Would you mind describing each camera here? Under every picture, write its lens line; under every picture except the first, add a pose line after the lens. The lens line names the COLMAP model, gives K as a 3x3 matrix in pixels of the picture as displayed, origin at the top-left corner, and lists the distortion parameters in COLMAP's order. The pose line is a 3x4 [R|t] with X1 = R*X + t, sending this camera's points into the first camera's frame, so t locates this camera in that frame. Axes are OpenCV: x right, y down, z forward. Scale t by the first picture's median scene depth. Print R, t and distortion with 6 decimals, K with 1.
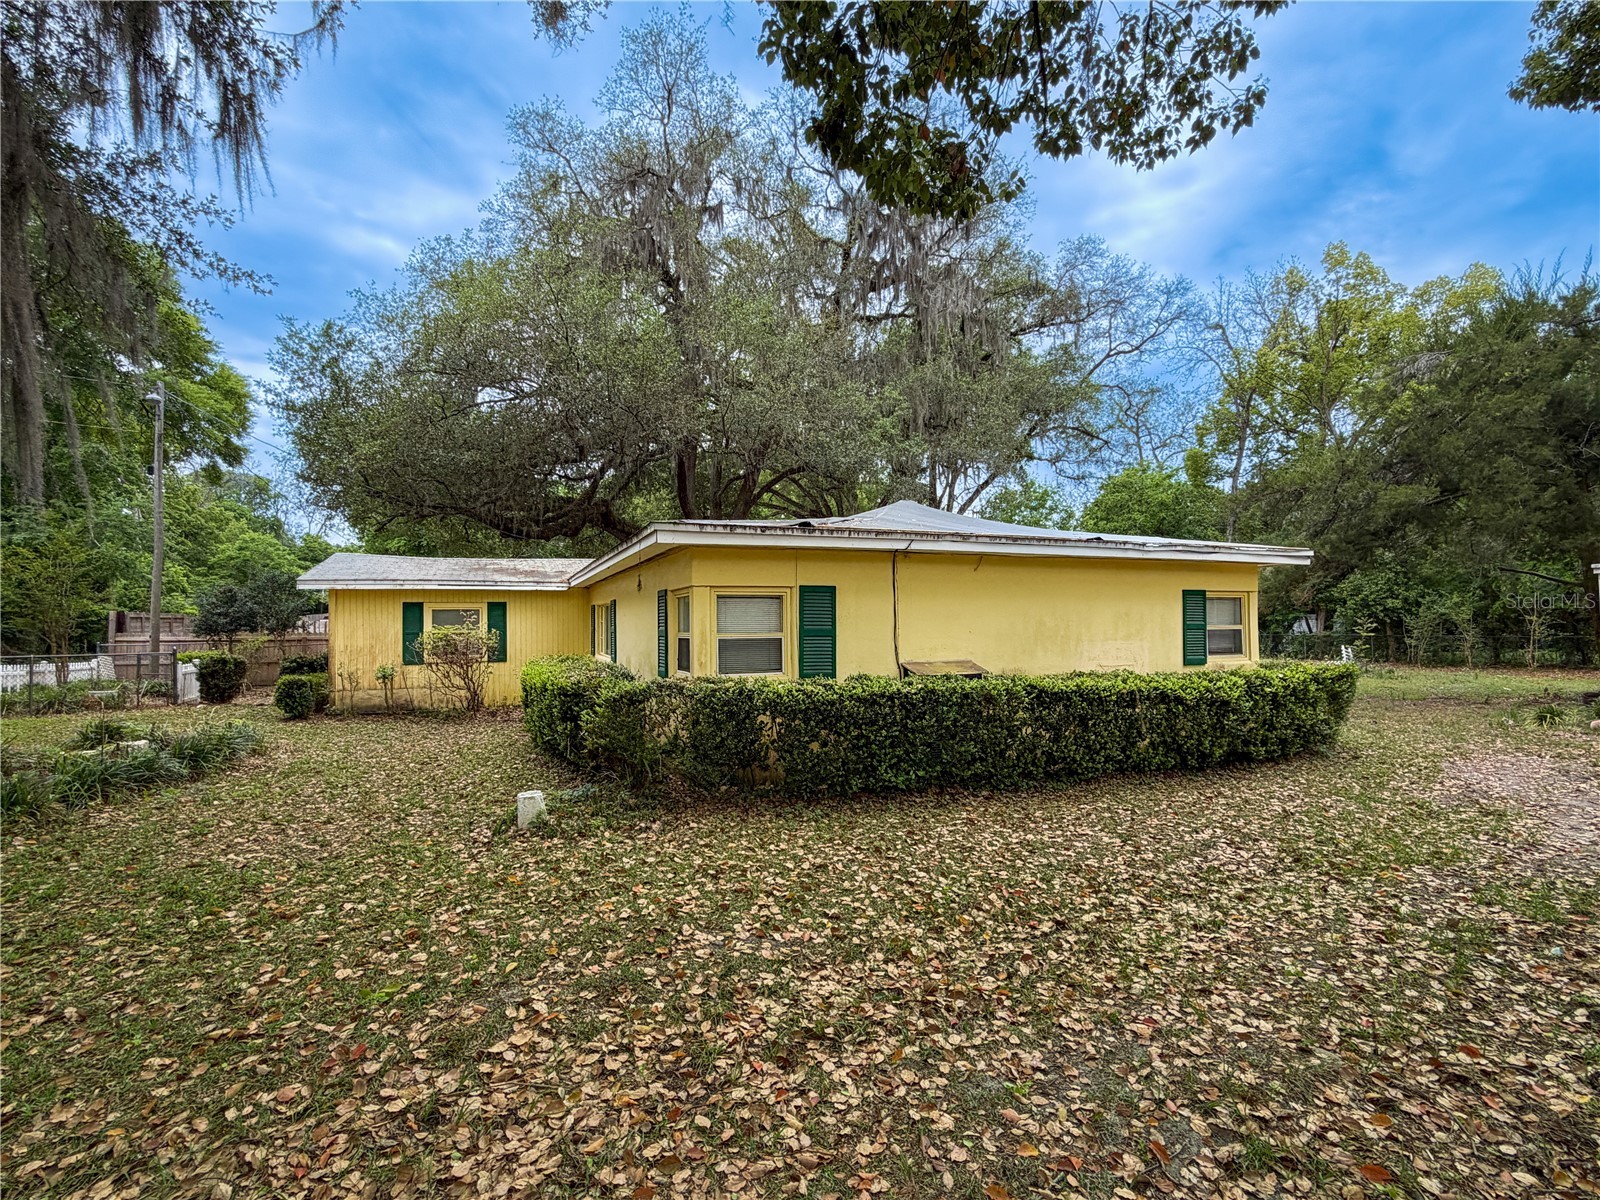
lens RADIAL K [[731.9, 0, 798.8], [0, 731.9, 608.0], [0, 0, 1]] dist [-0.000060, 0.001100]
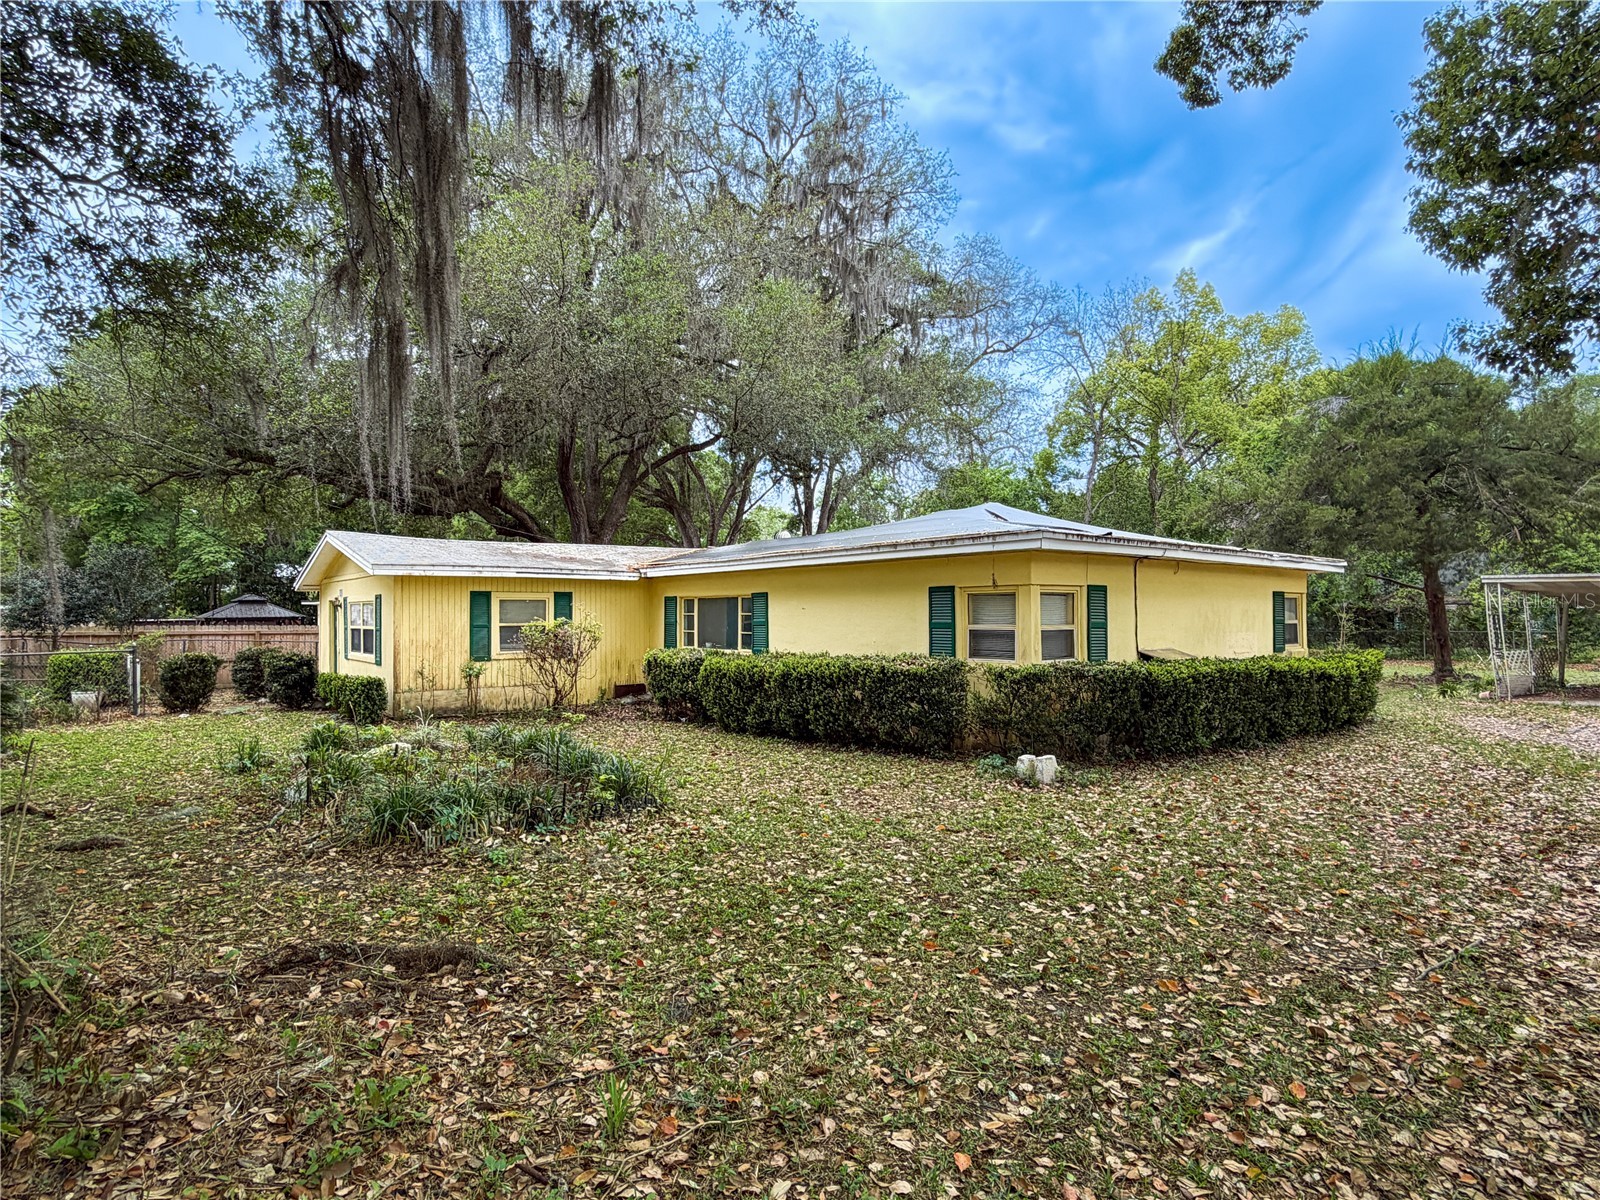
lens RADIAL K [[830.8, 0, 782.7], [0, 830.8, 605.1], [0, 0, 1]] dist [0.000173, 0.000035]
pose [[0.962622, 0.008997, 0.270700, -0.448872], [-0.010740, 0.999930, 0.004958, -0.000005], [-0.270636, -0.007680, 0.962651, -0.082041]]
